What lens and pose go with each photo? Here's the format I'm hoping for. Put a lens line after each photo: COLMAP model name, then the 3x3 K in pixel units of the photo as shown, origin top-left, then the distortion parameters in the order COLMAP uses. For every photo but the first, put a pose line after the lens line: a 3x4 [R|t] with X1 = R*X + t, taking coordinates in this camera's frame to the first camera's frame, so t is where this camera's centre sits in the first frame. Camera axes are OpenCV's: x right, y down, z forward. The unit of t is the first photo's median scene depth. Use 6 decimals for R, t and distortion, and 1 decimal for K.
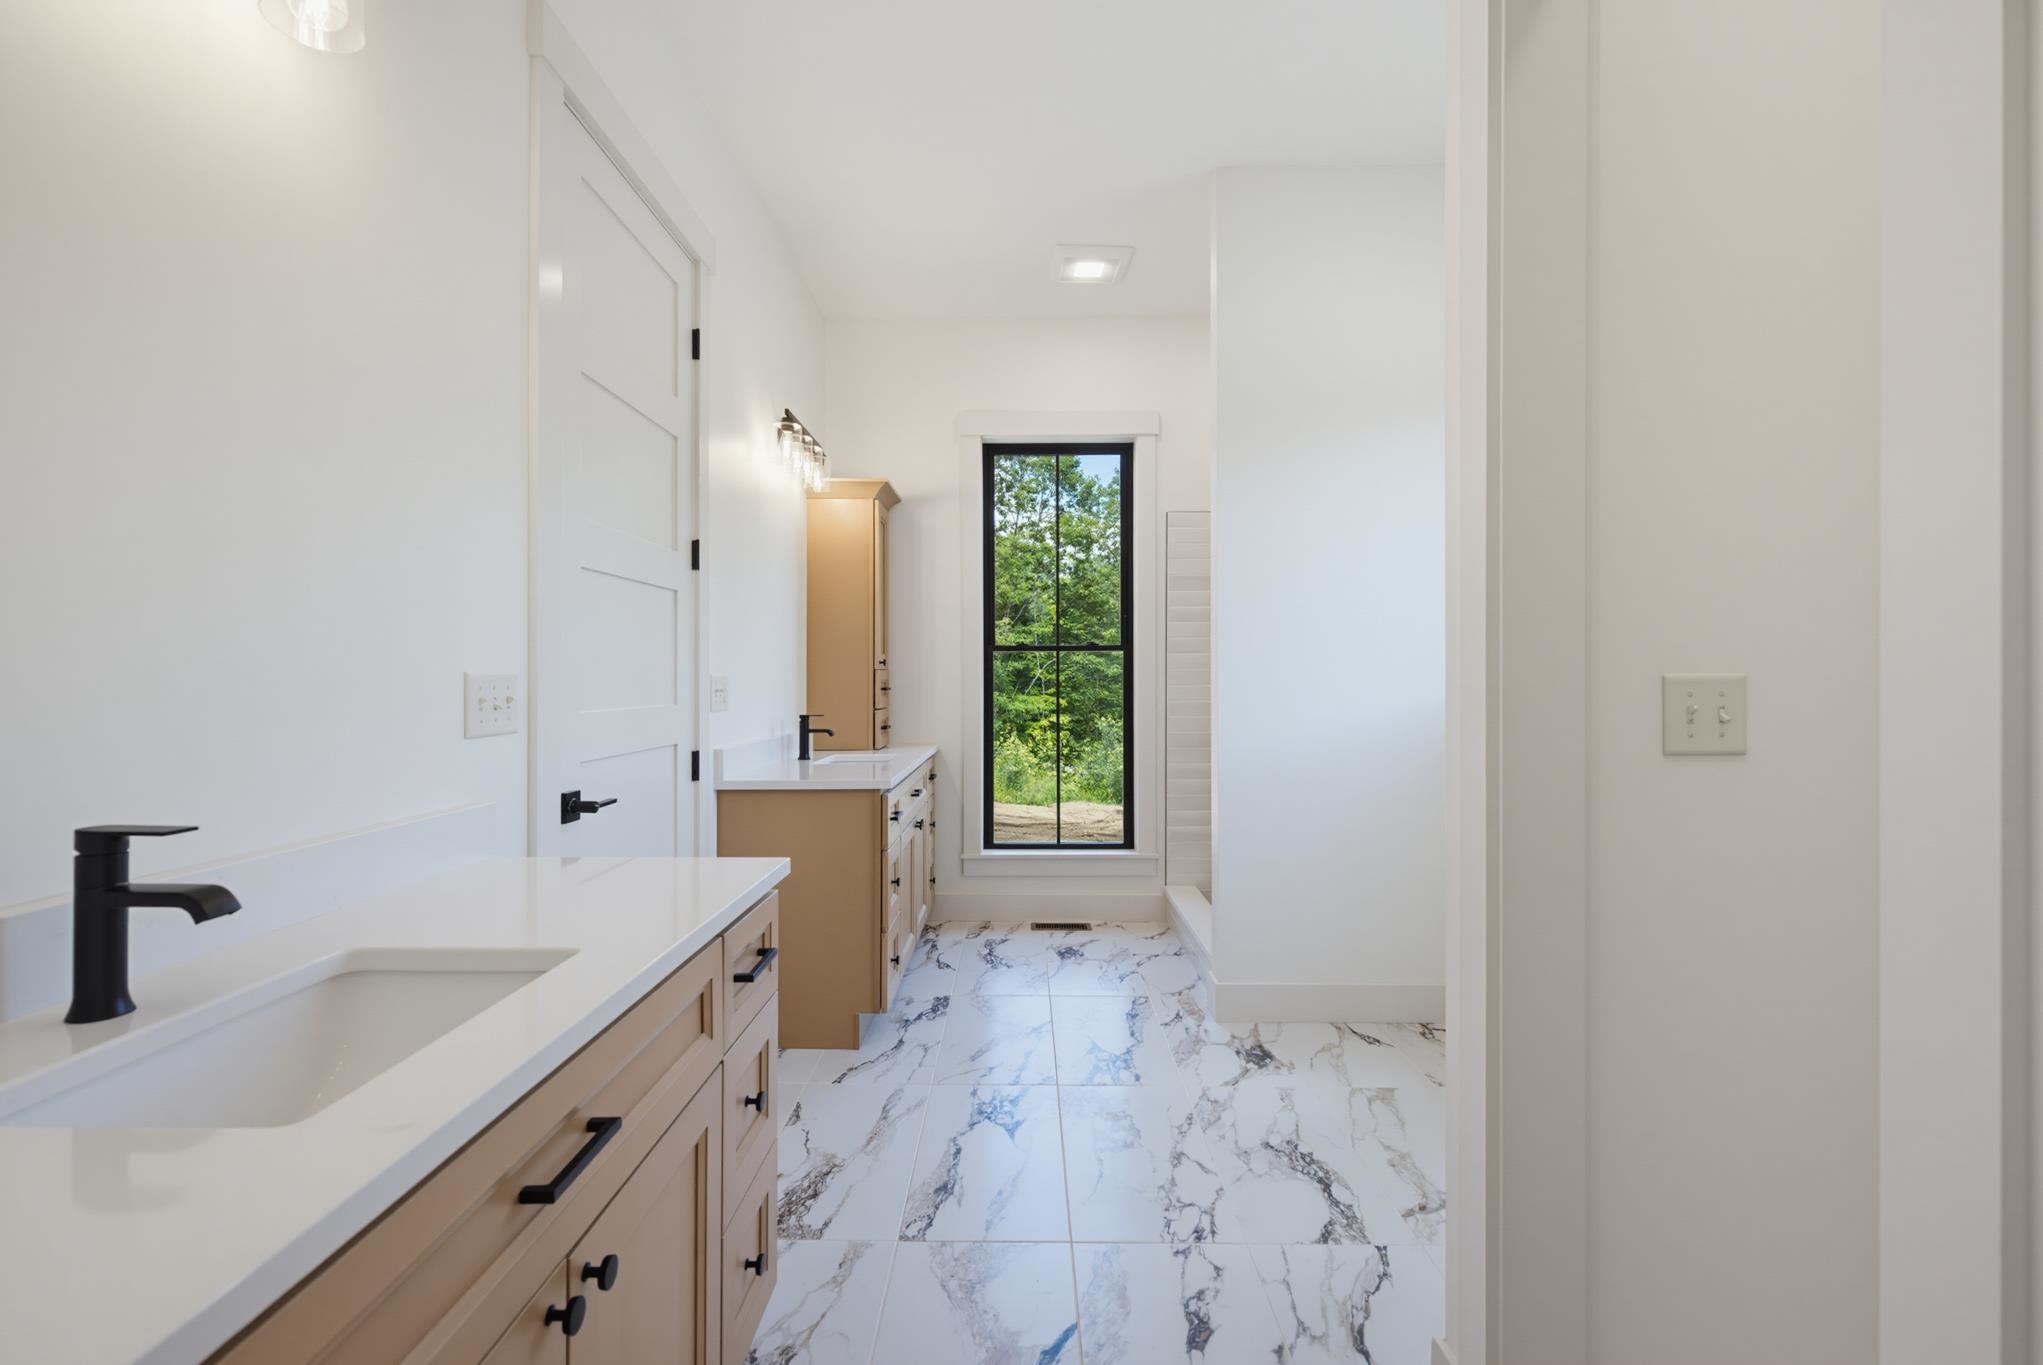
lens RADIAL K [[916.3, 0, 1015.6], [0, 916.3, 682.6], [0, 0, 1]] dist [0.001895, -0.001426]
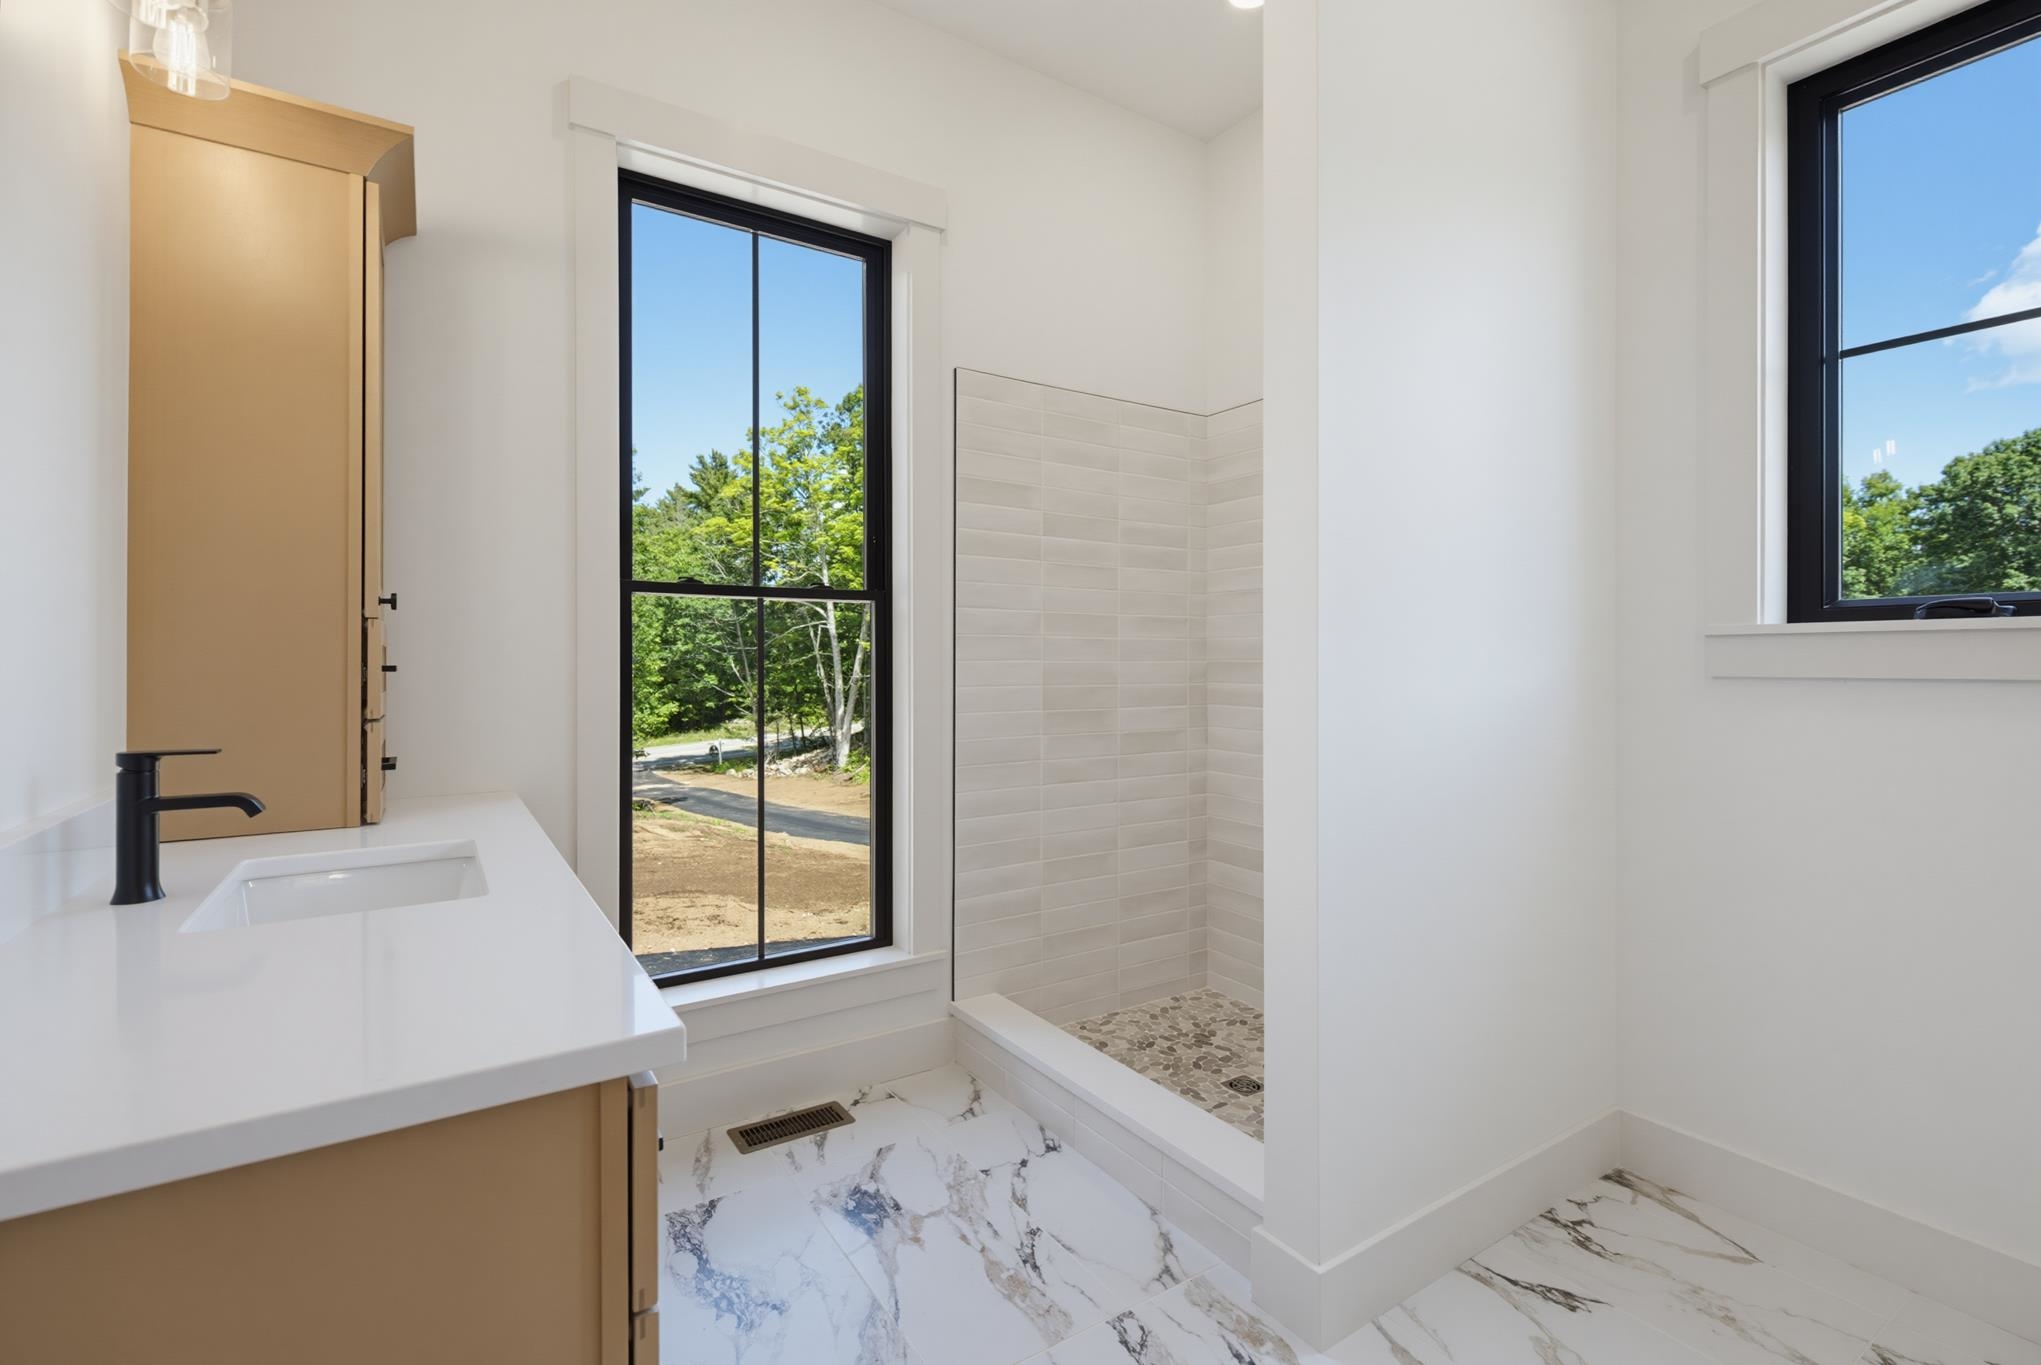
lens RADIAL K [[921.8, 0, 1023.5], [0, 921.8, 671.0], [0, 0, 1]] dist [-0.009874, -0.000113]
pose [[0.835005, -0.002582, 0.550237, -0.192113], [0.001199, 0.999995, 0.002873, 0.010431], [-0.550242, -0.001740, 0.835004, 0.743510]]
